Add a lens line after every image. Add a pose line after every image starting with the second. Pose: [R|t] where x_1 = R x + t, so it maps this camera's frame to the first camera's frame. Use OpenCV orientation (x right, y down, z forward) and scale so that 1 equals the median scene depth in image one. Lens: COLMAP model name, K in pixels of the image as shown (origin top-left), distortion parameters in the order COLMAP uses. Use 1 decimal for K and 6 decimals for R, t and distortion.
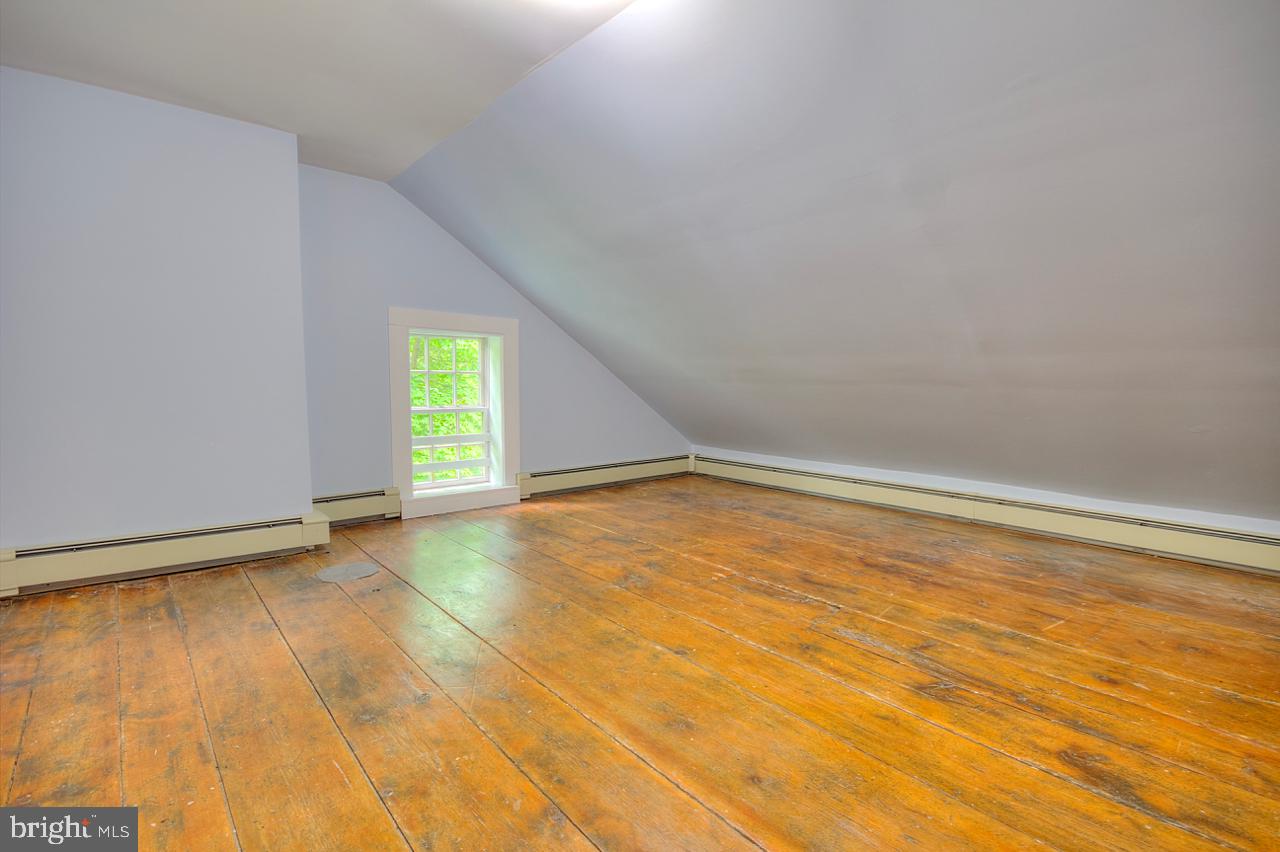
lens RADIAL K [[588.7, 0, 638.4], [0, 588.7, 428.0], [0, 0, 1]] dist [-0.005717, 0.000031]
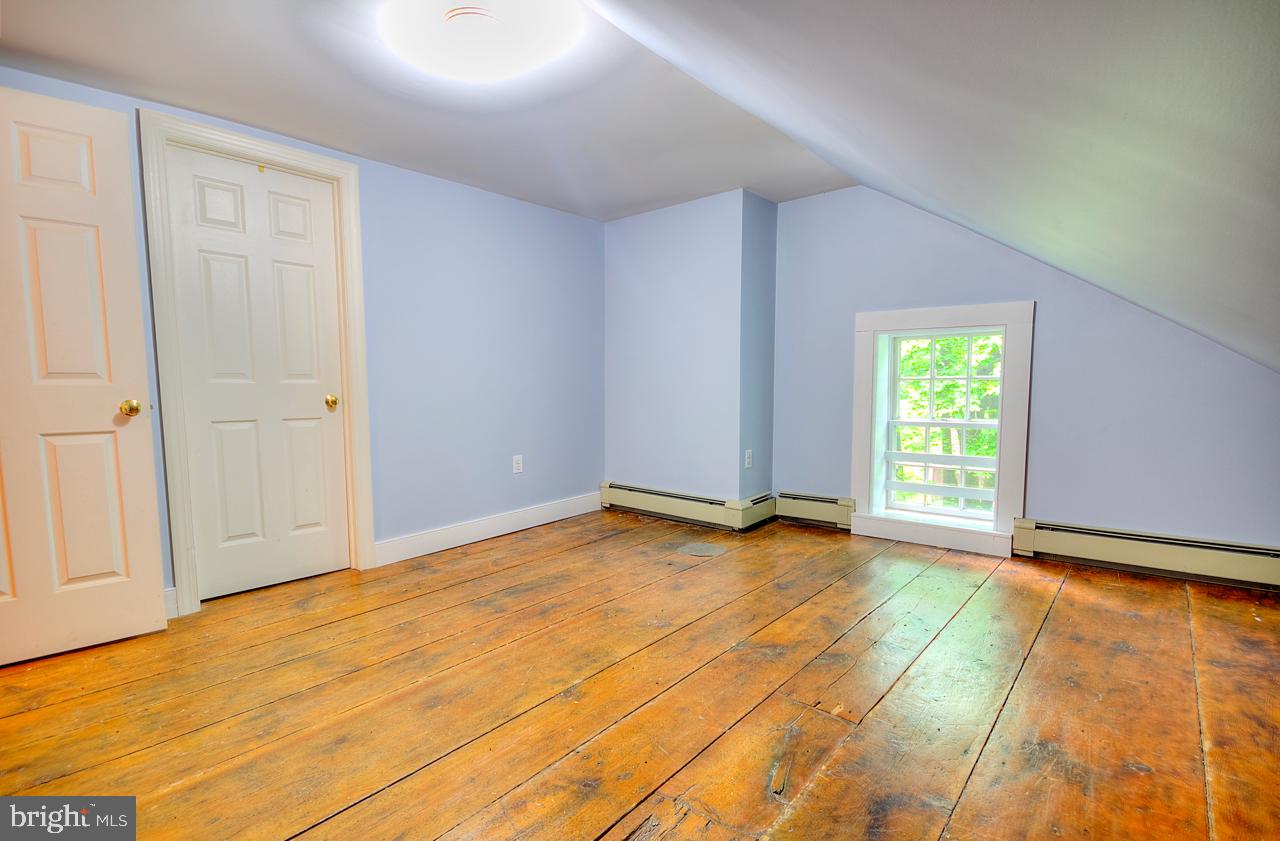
lens RADIAL K [[608.9, 0, 637.9], [0, 608.9, 424.5], [0, 0, 1]] dist [0.000200, 0.000050]
pose [[0.133381, 0.054397, -0.989571, 0.864484], [-0.072499, 0.996353, 0.044998, -0.068660], [0.988410, 0.065741, 0.136838, 0.834713]]
